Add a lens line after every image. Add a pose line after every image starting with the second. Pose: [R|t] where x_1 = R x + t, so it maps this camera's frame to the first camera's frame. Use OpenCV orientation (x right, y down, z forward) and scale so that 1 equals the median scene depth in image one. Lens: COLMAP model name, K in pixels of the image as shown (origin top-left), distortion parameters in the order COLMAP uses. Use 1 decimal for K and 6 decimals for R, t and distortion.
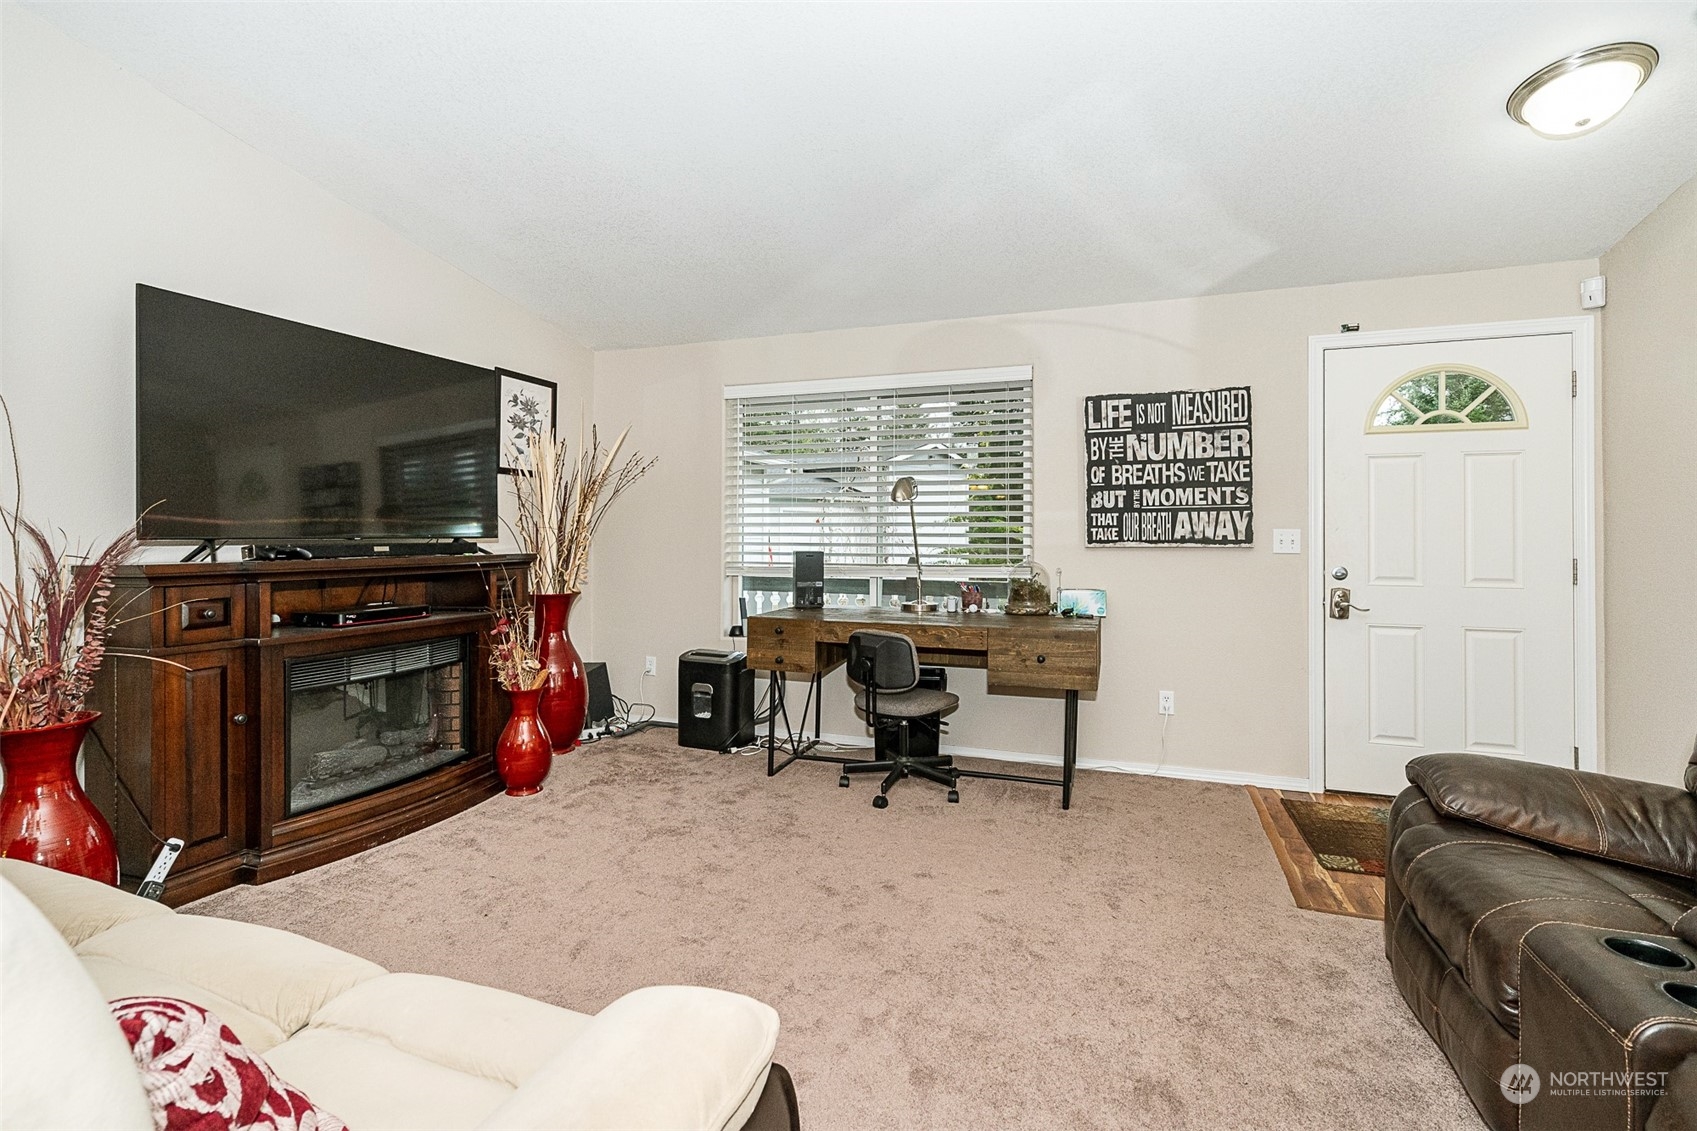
lens RADIAL K [[777.0, 0, 840.7], [0, 777.0, 530.7], [0, 0, 1]] dist [-0.003049, -0.000141]
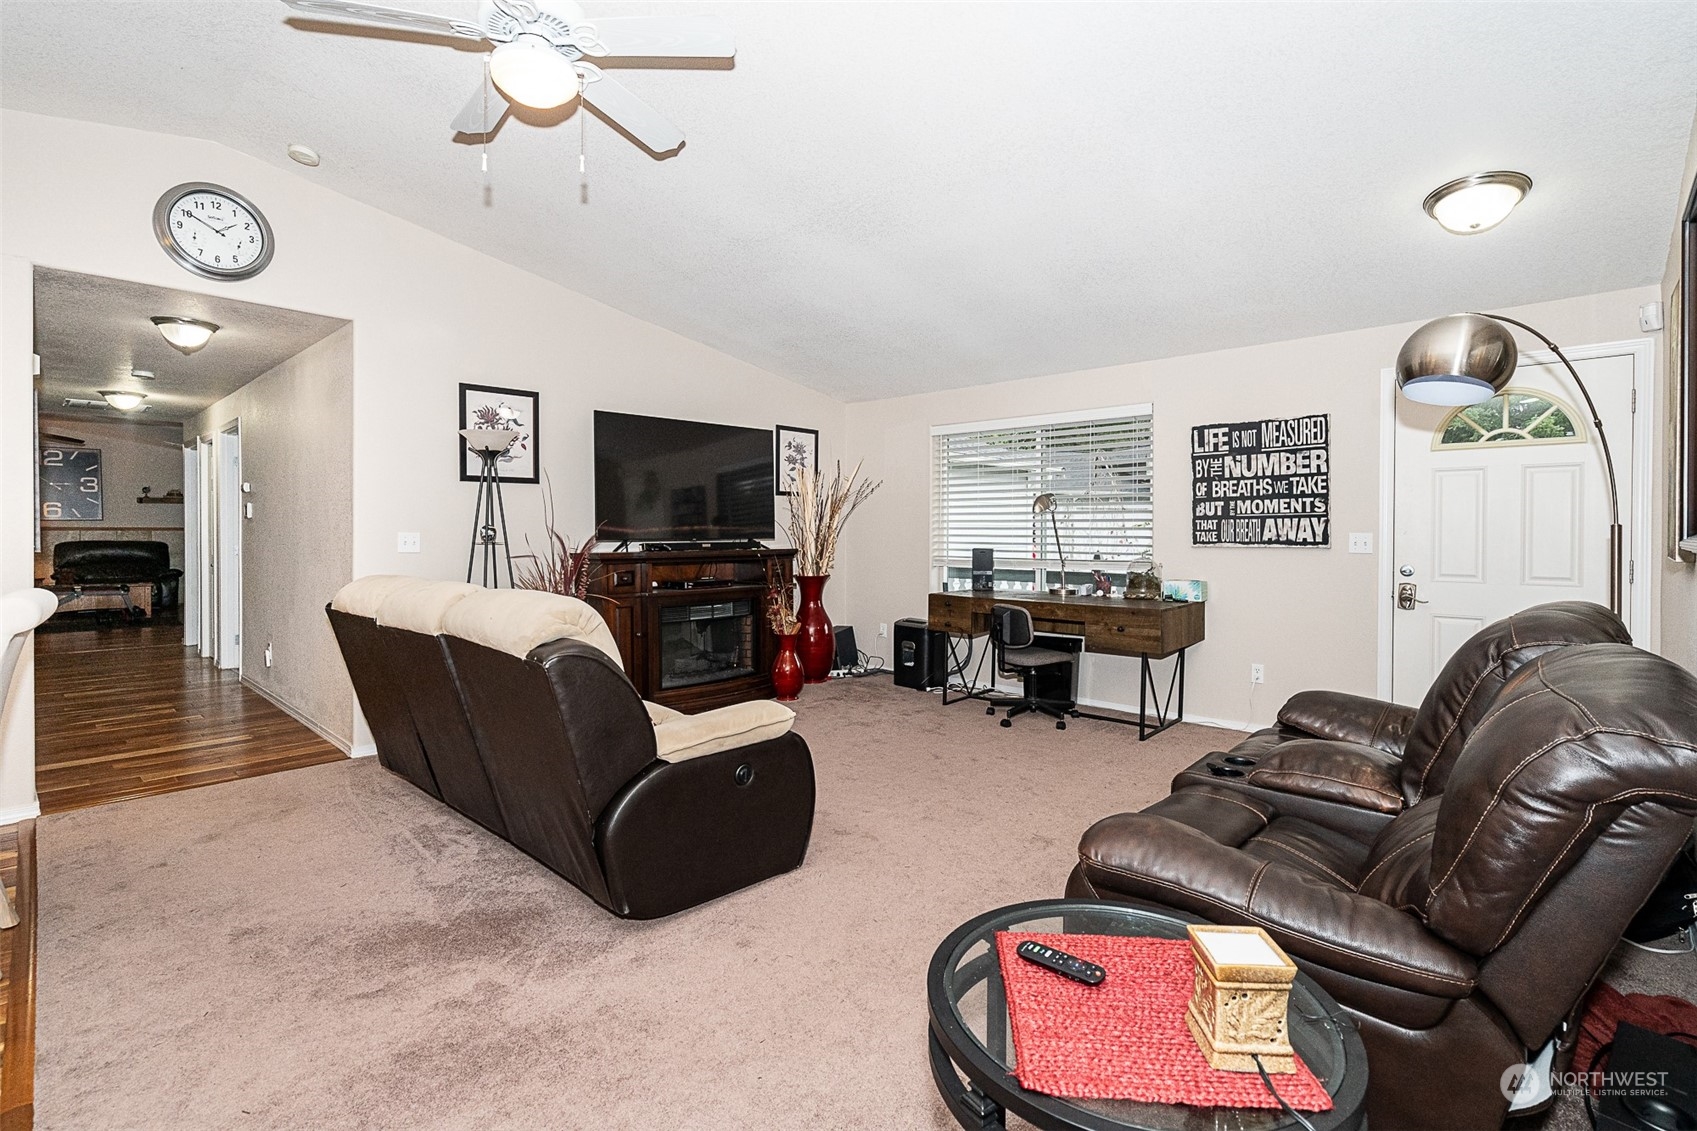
lens RADIAL K [[785.4, 0, 853.6], [0, 785.4, 545.6], [0, 0, 1]] dist [-0.000728, -0.000013]
pose [[0.924288, 0.006196, -0.381646, 0.303449], [0.002898, 0.999725, 0.023249, -0.012360], [0.381685, -0.022595, 0.924016, -0.391415]]
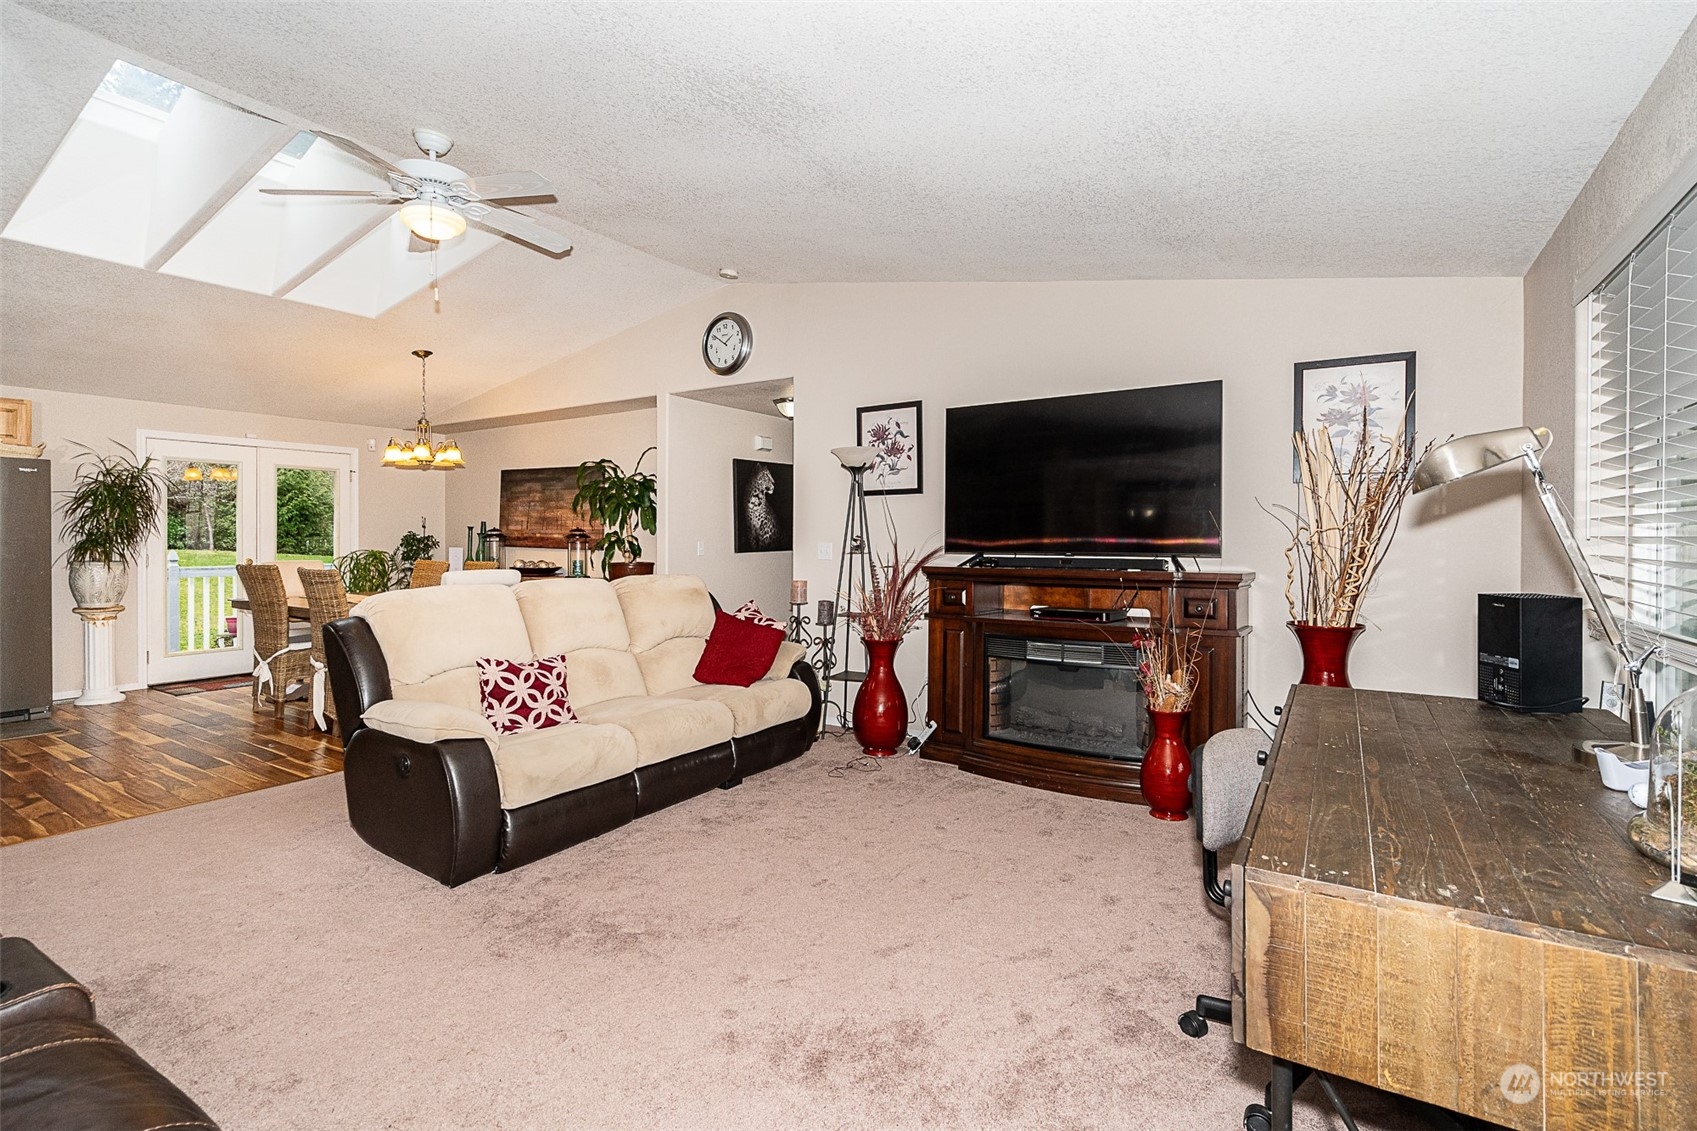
lens RADIAL K [[777.0, 0, 840.7], [0, 777.0, 530.7], [0, 0, 1]] dist [-0.003049, -0.000141]
pose [[-0.213074, 0.004906, -0.977024, 0.589098], [0.010908, 0.999937, 0.002642, -0.029338], [0.976975, -0.010095, -0.213114, 0.740996]]
